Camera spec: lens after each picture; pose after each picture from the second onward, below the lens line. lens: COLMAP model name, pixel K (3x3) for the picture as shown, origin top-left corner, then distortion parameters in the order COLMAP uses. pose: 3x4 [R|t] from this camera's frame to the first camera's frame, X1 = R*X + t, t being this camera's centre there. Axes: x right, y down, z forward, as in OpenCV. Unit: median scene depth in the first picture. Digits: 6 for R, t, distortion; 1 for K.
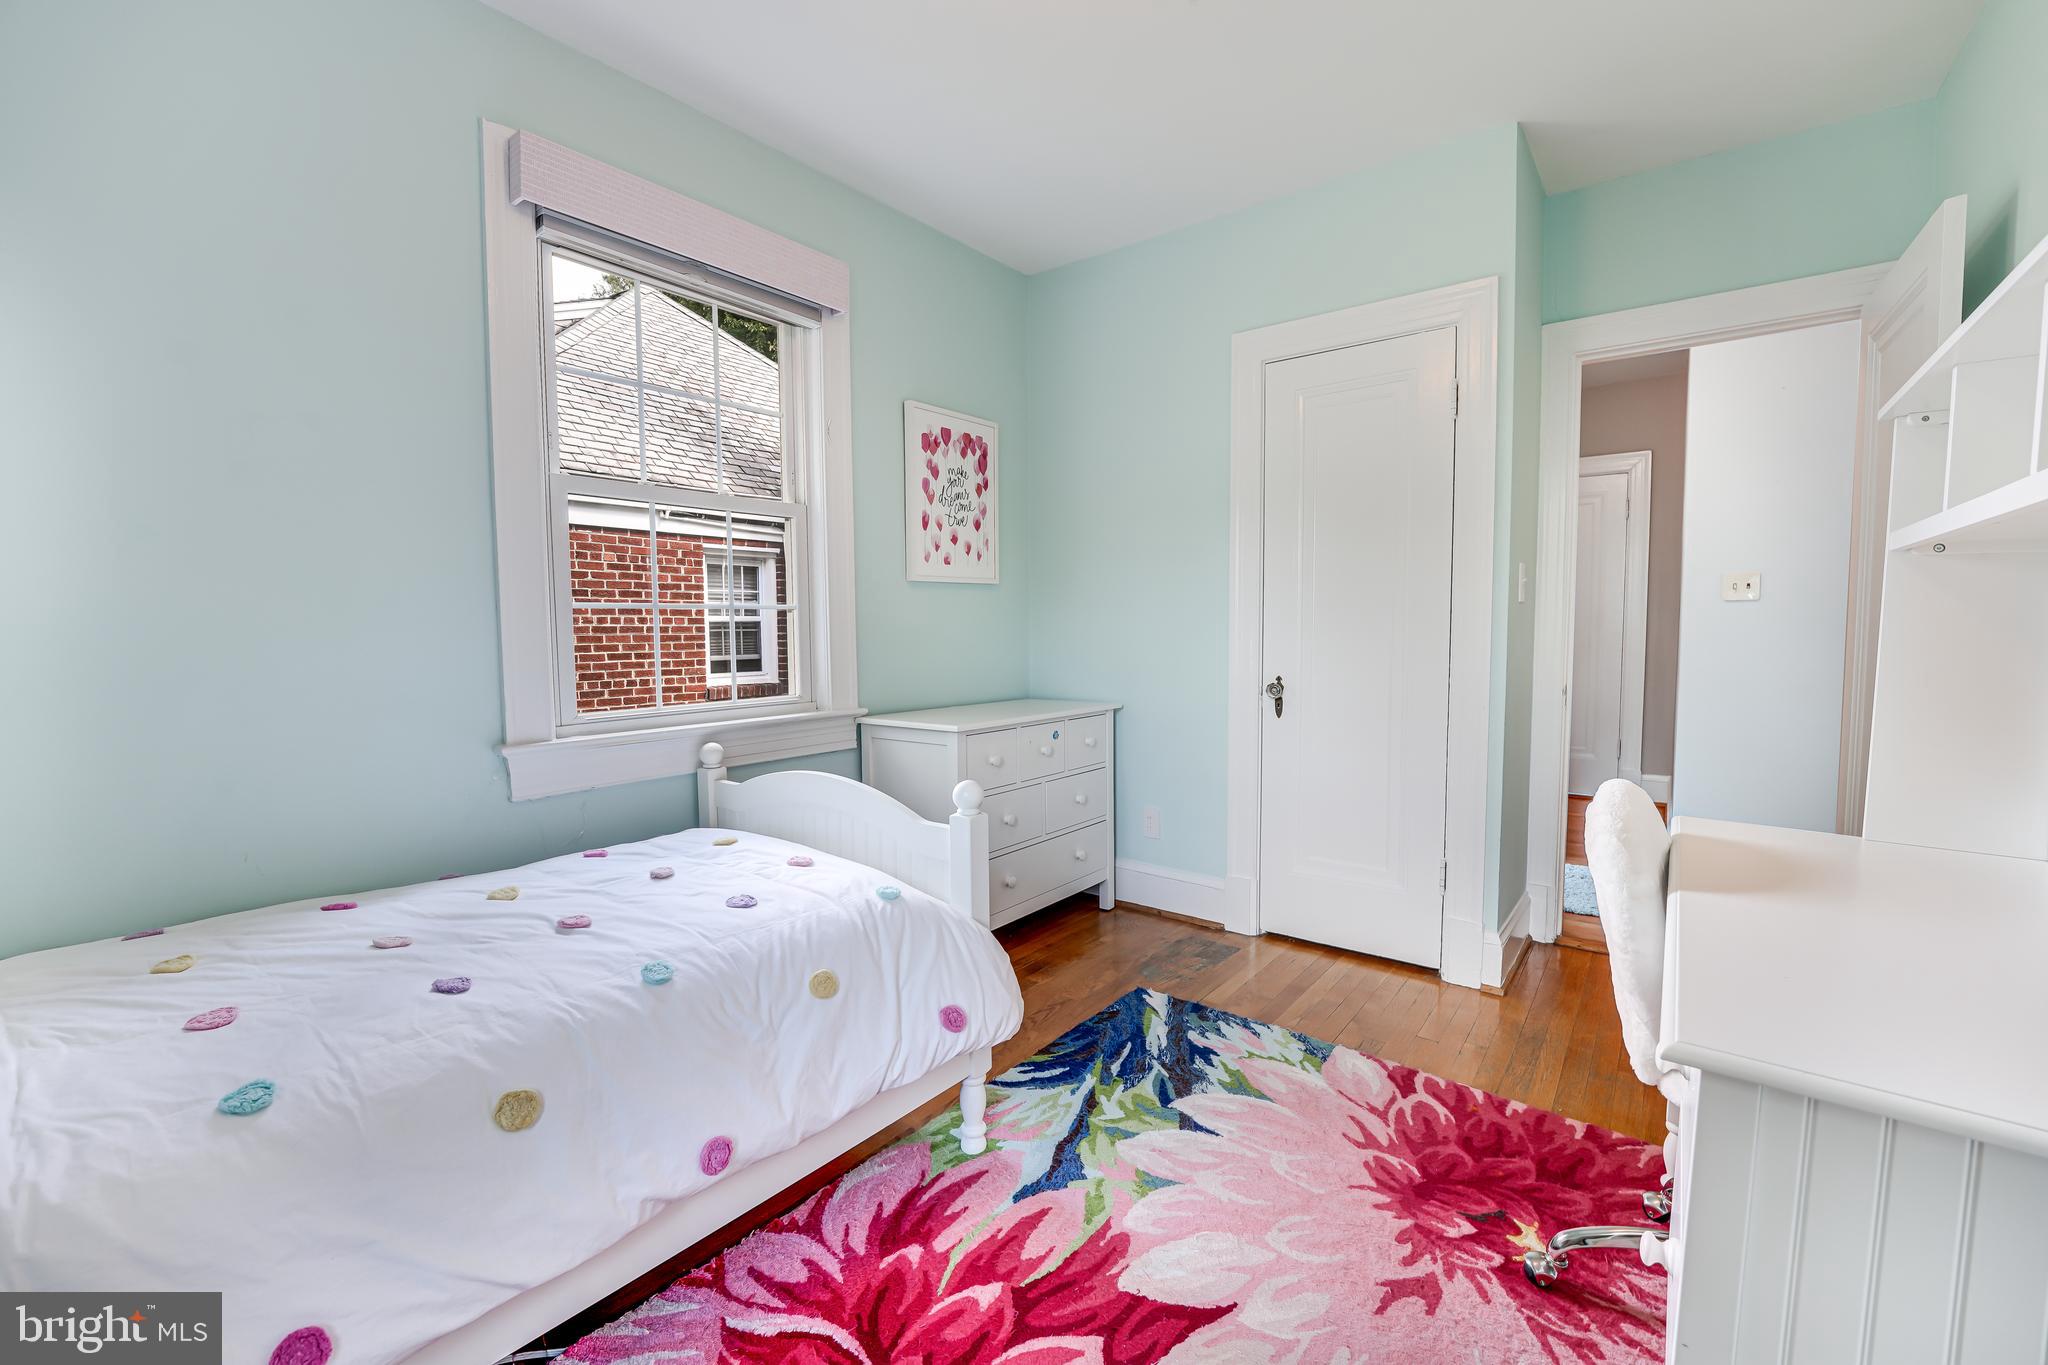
lens RADIAL K [[833.8, 0, 1024.1], [0, 833.8, 676.2], [0, 0, 1]] dist [-0.026685, 0.001149]
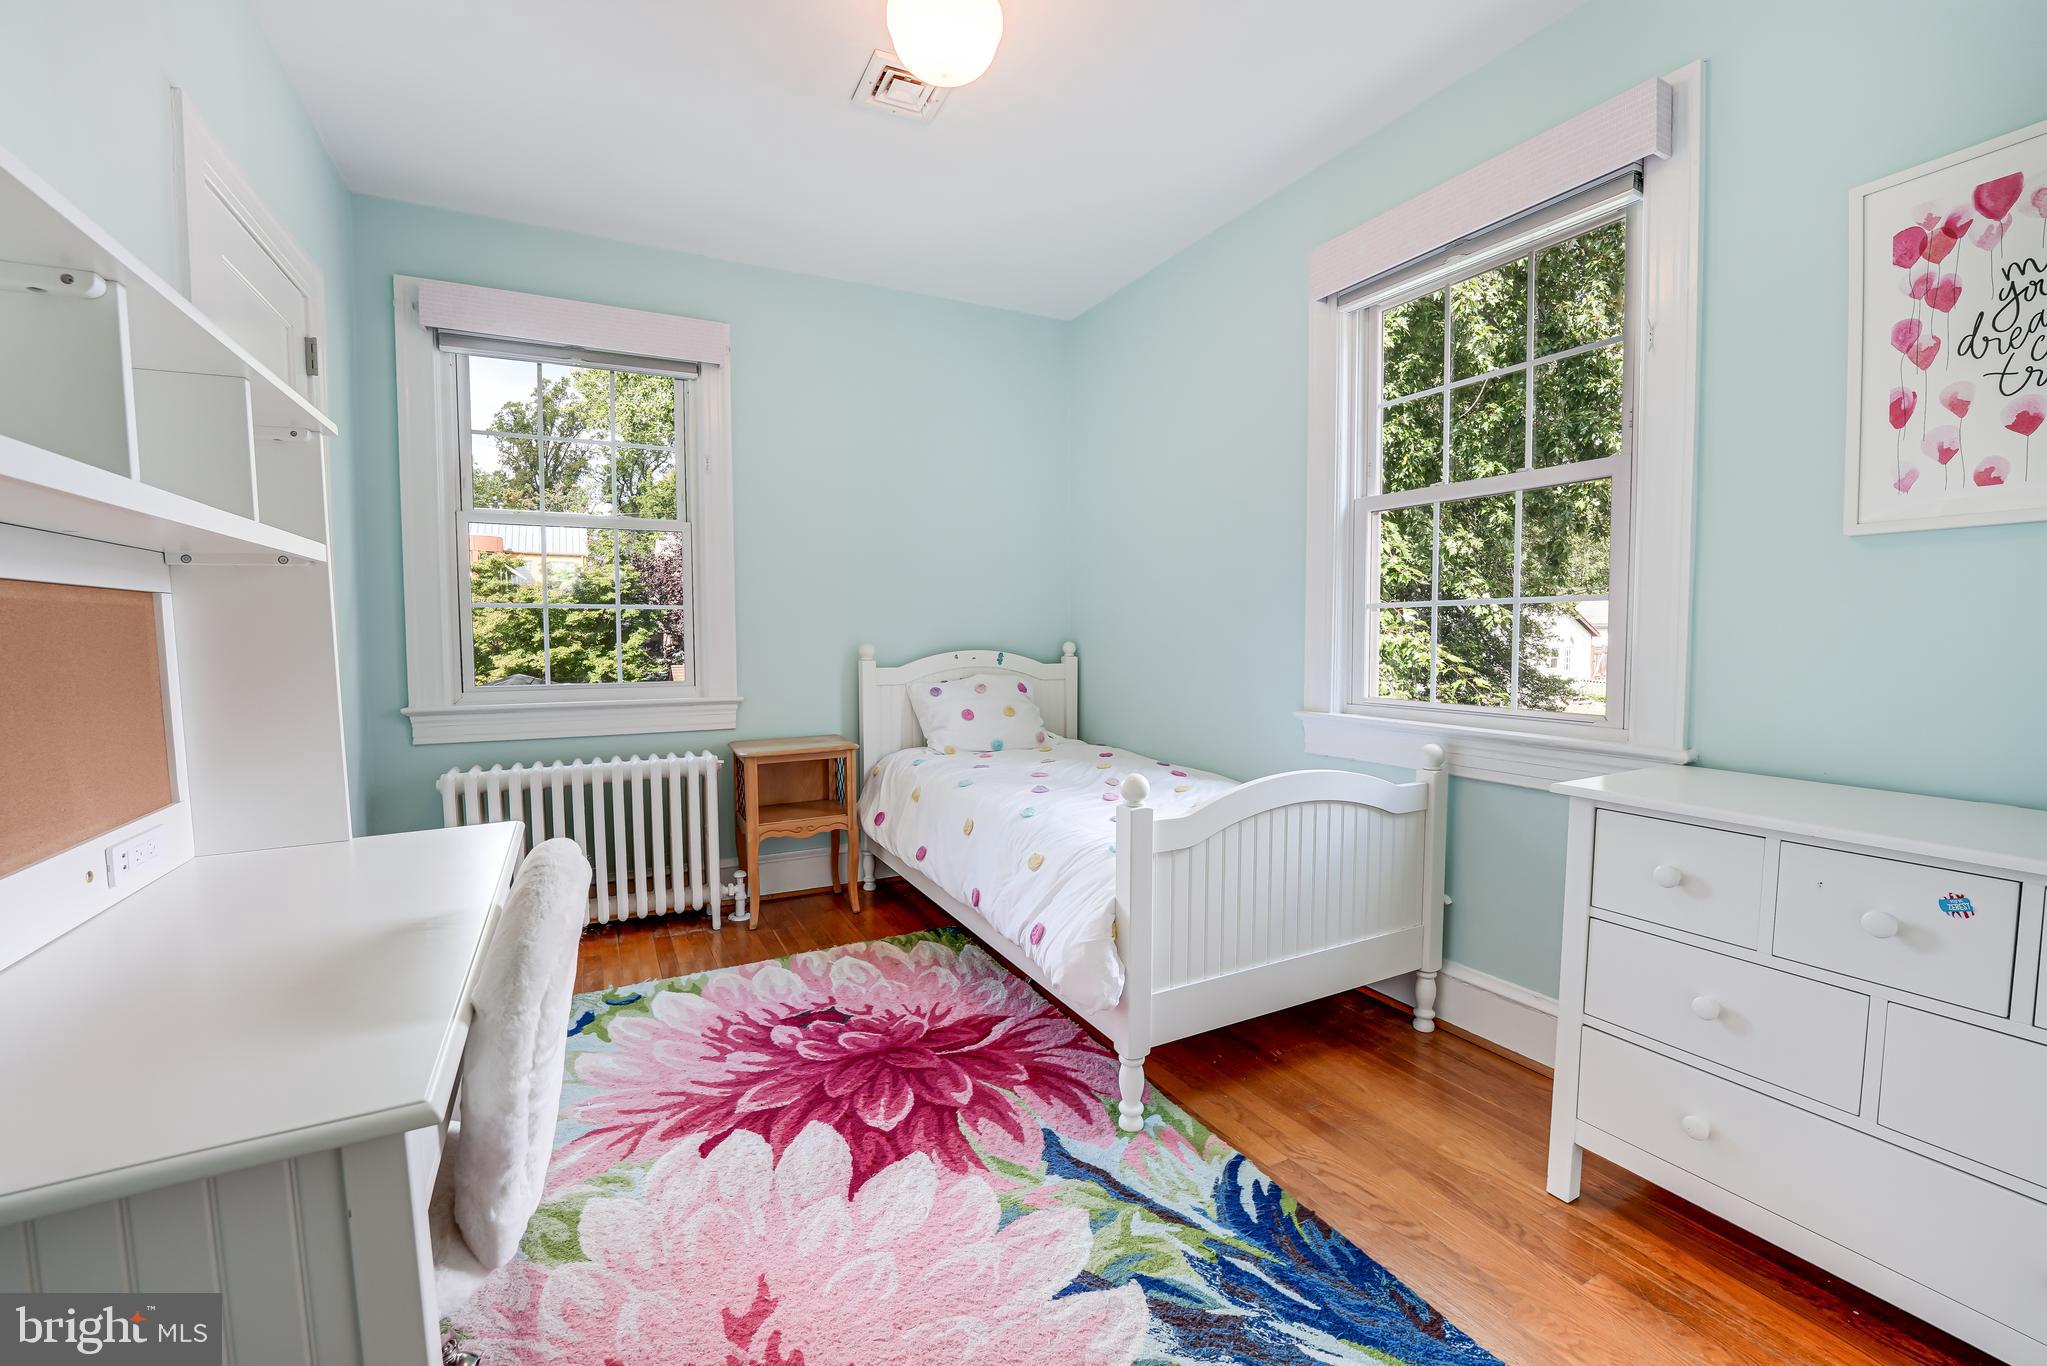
lens RADIAL K [[833.4, 0, 1023.6], [0, 833.4, 676.7], [0, 0, 1]] dist [-0.026685, 0.001149]
pose [[-0.395689, 0.061641, -0.916314, 0.834478], [-0.050772, 0.994751, 0.088842, -0.070690], [0.916980, 0.081677, -0.390482, 1.133481]]
